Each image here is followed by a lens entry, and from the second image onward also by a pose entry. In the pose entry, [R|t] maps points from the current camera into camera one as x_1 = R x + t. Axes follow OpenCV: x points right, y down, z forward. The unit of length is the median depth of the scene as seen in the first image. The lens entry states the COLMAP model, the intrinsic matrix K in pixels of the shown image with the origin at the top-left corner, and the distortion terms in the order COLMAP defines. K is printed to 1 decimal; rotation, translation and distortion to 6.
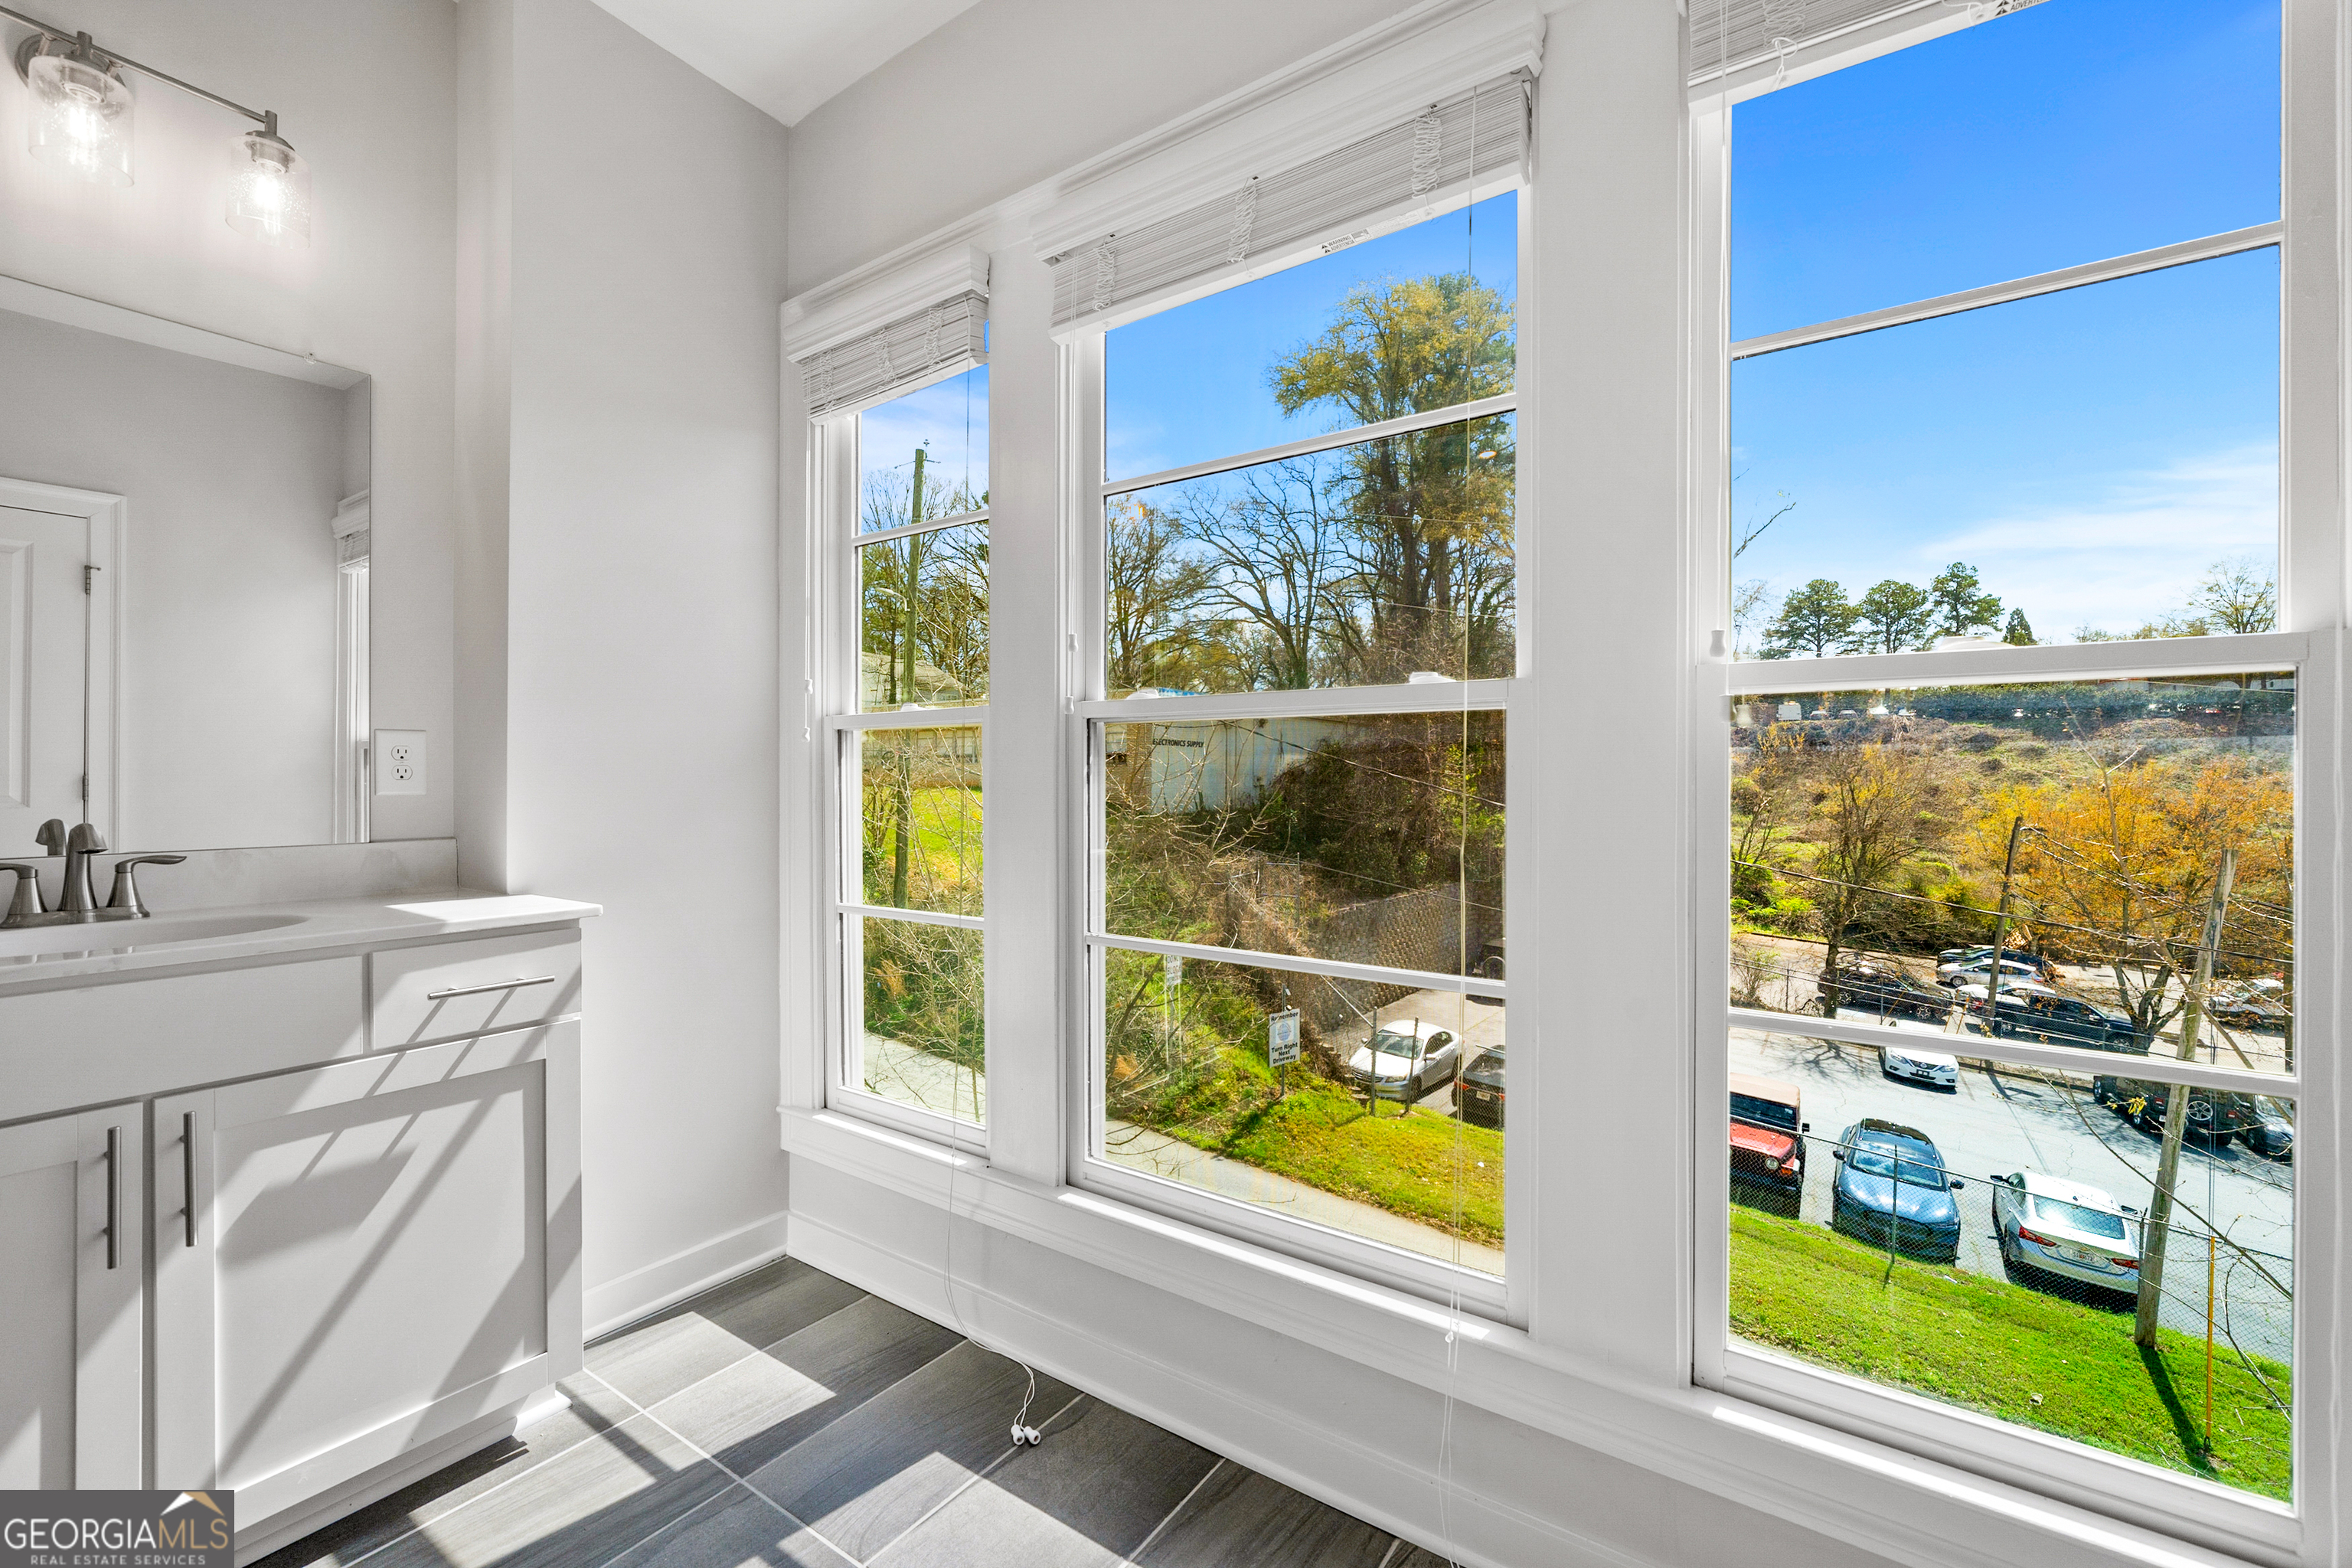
lens RADIAL K [[975.1, 0, 1179.7], [0, 975.1, 777.5], [0, 0, 1]] dist [-0.000341, 0.000249]
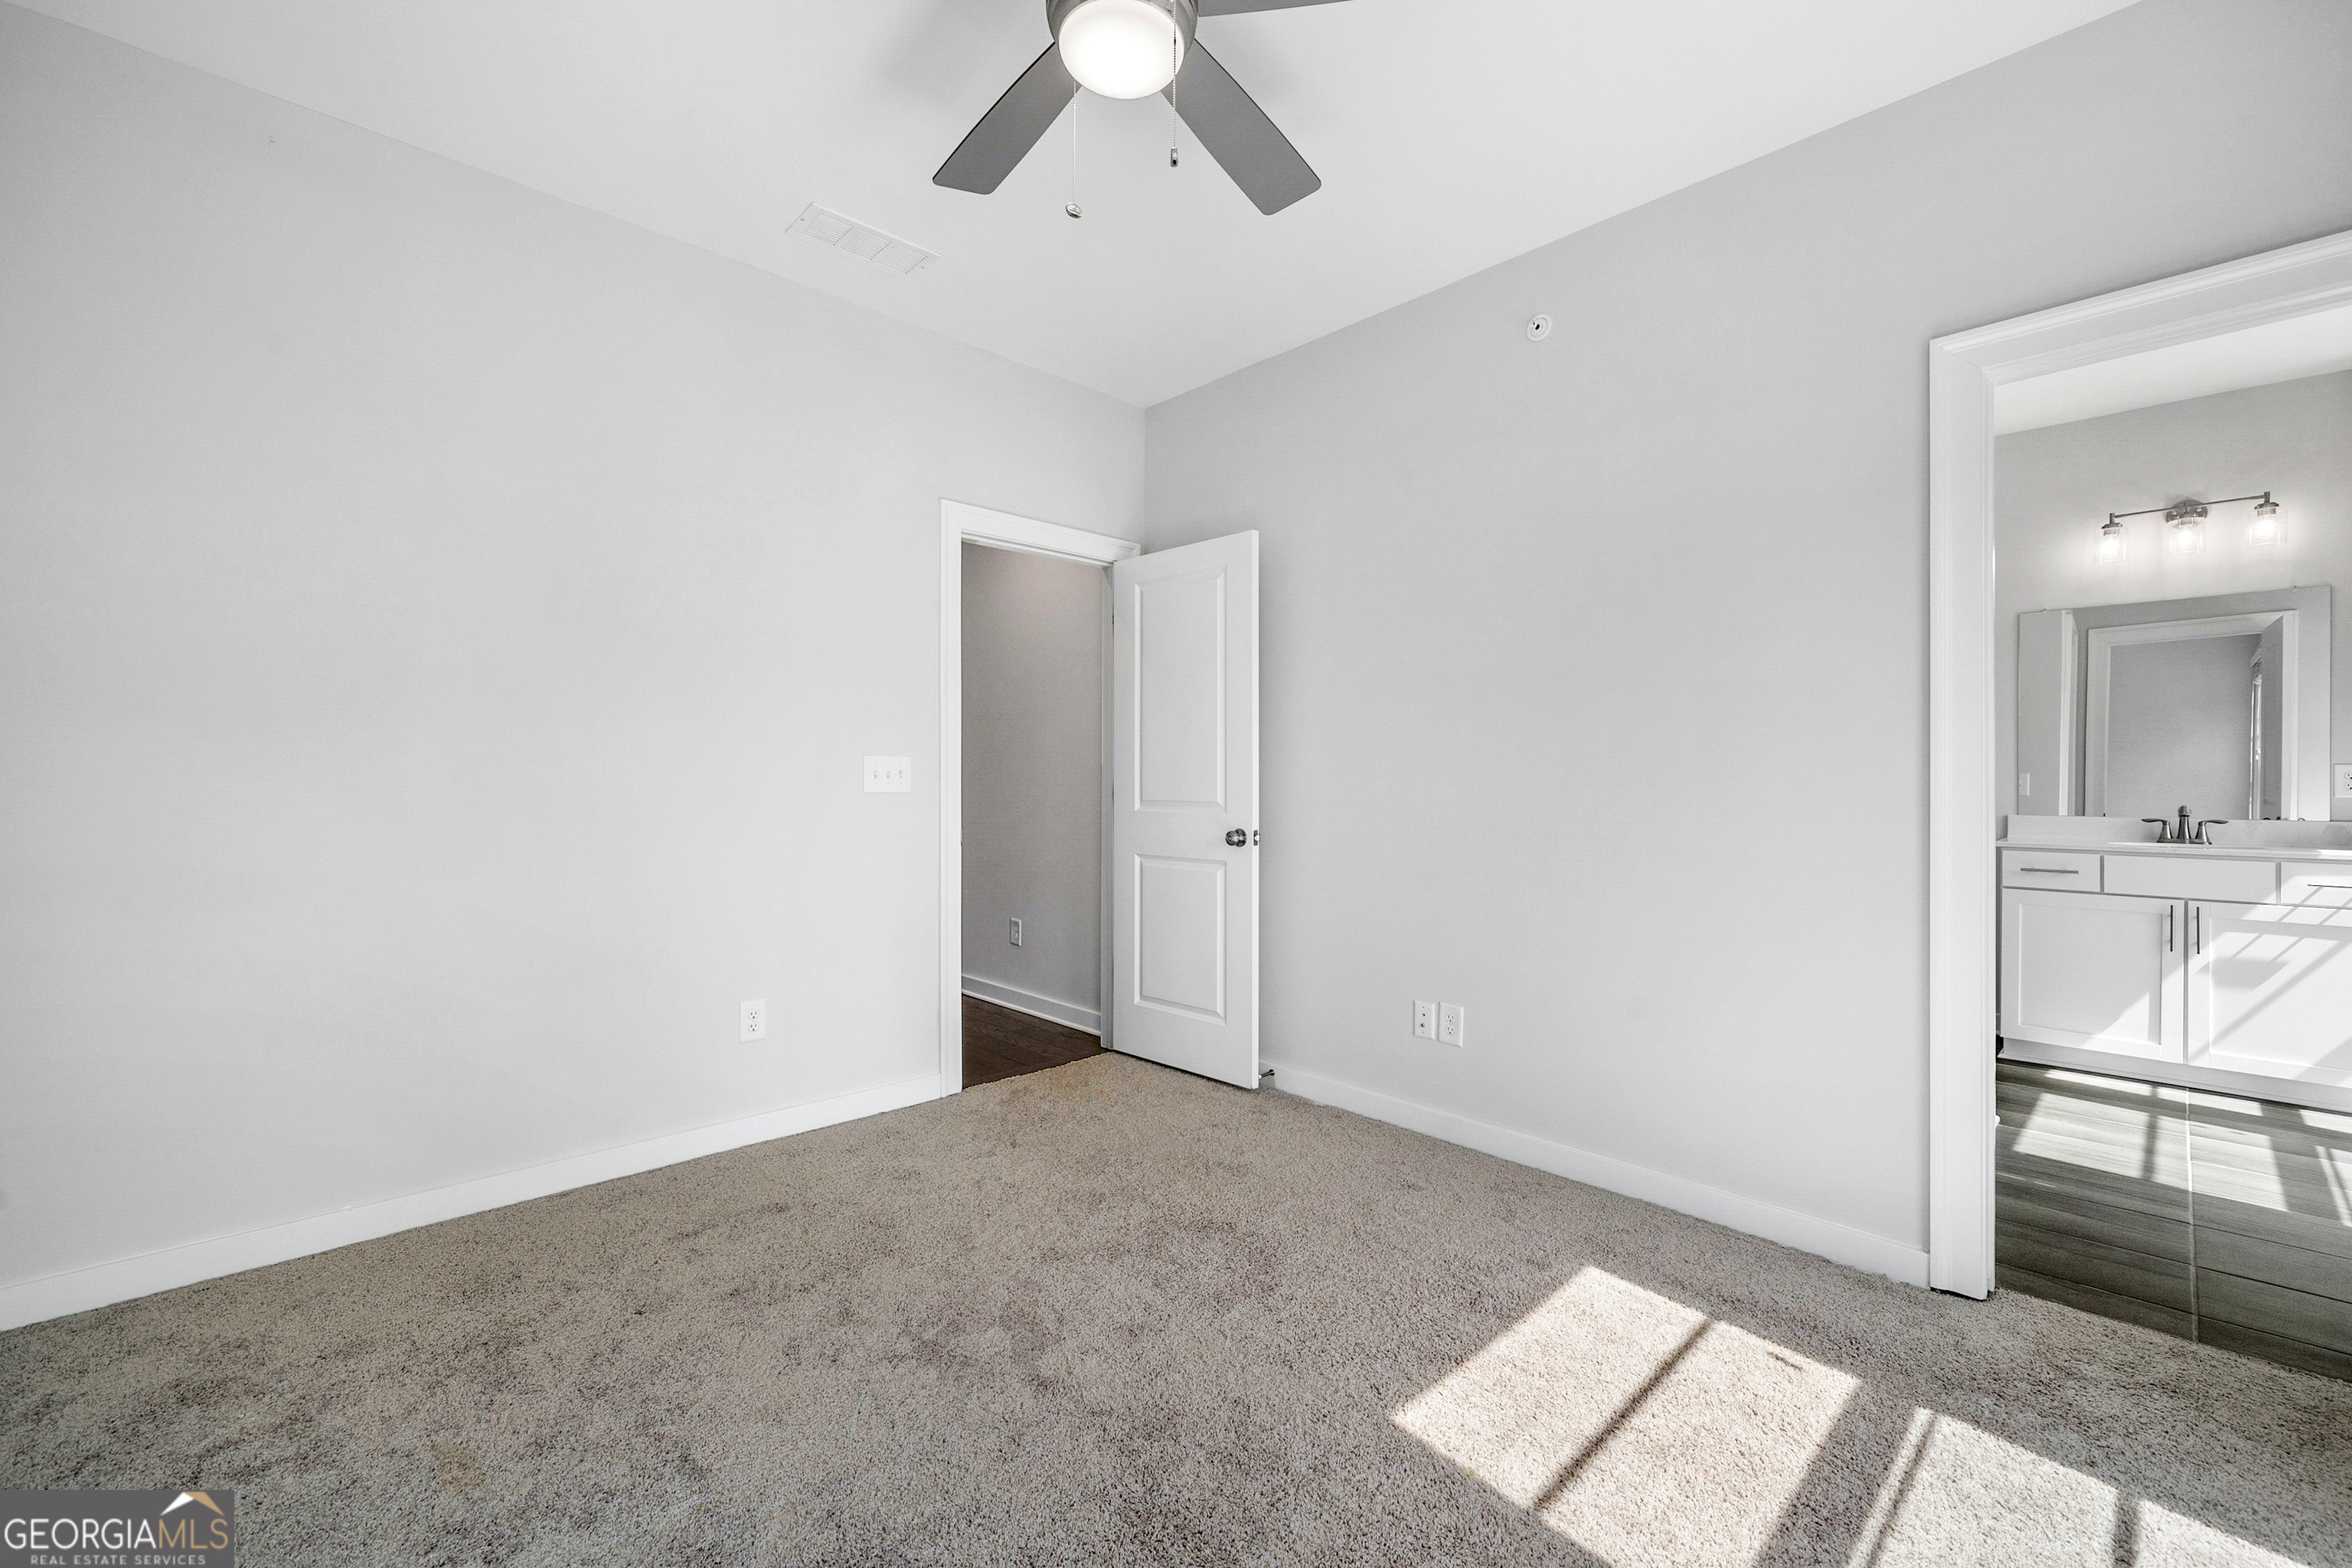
lens RADIAL K [[975.1, 0, 1173.0], [0, 975.1, 783.0], [0, 0, 1]] dist [-0.000341, 0.000249]
pose [[-0.197030, 0.002284, -0.980395, 1.740756], [-0.001735, 0.999995, 0.002679, -0.013998], [0.980396, 0.002229, -0.197025, -1.010685]]
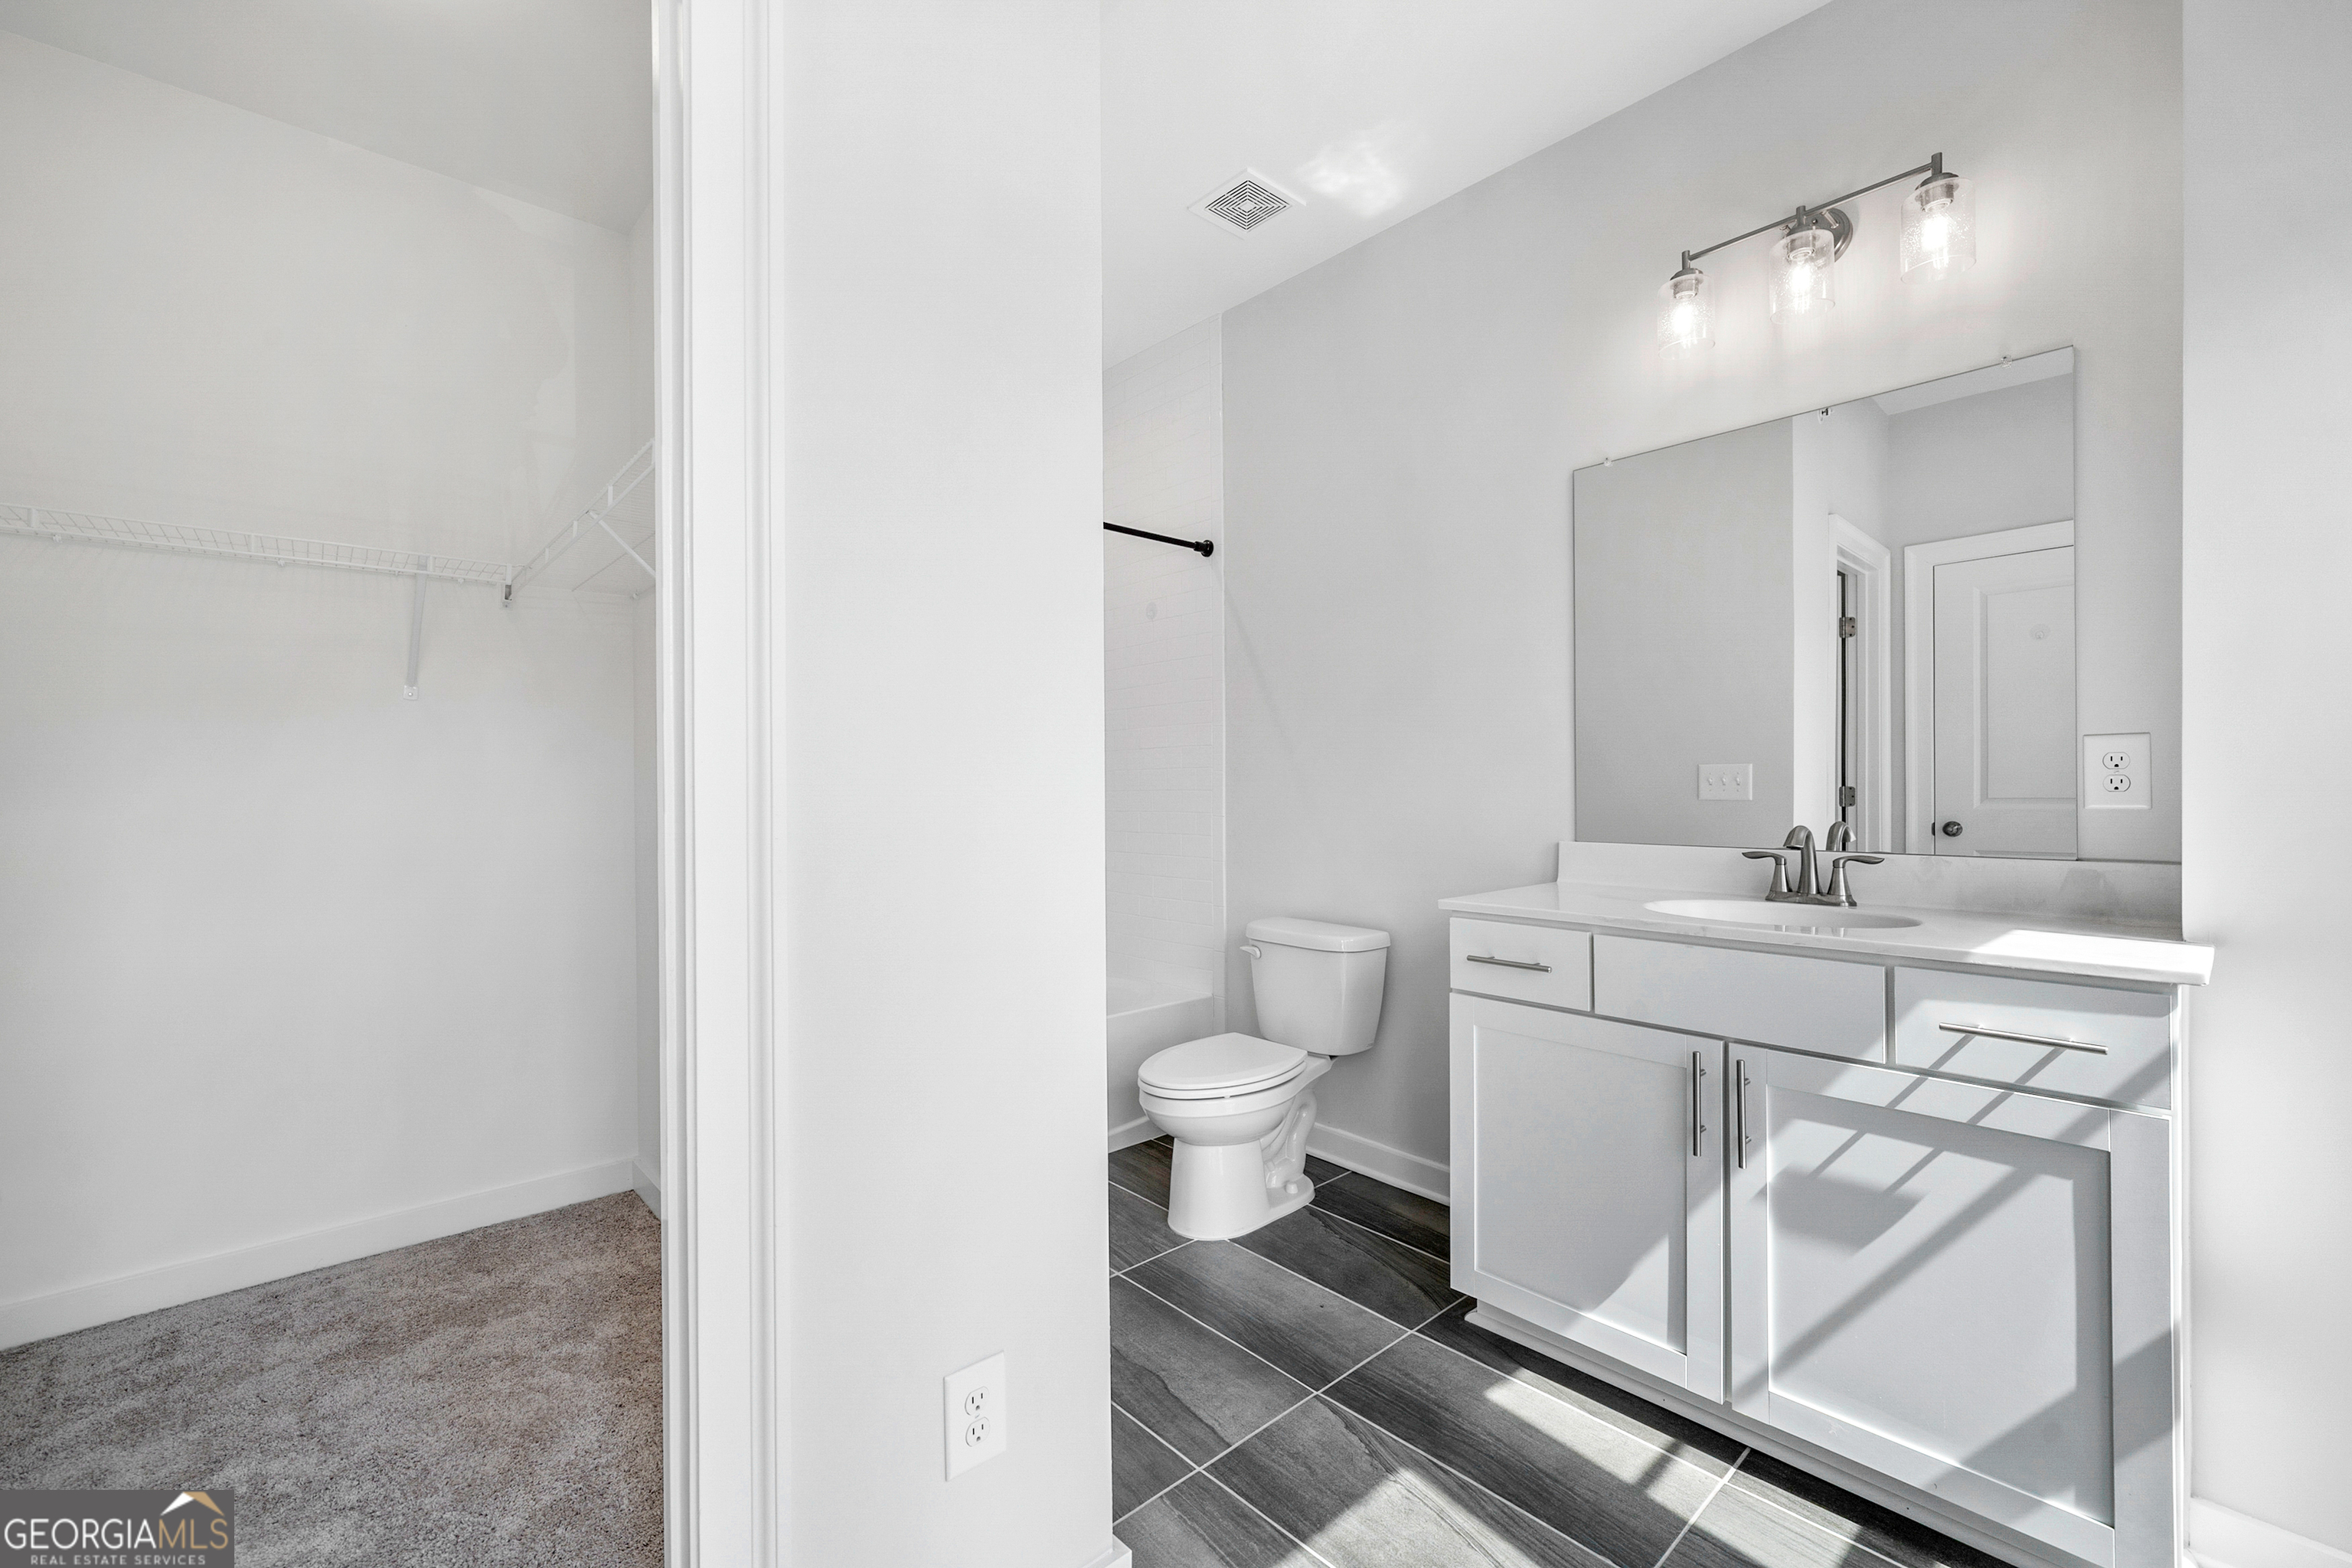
lens RADIAL K [[975.1, 0, 1192.7], [0, 975.1, 787.9], [0, 0, 1]] dist [-0.000341, 0.000249]
pose [[-0.229577, 0.004333, -0.973281, 0.267926], [0.008368, 0.999962, 0.002478, -0.011270], [0.973255, -0.007575, -0.229604, 0.451416]]
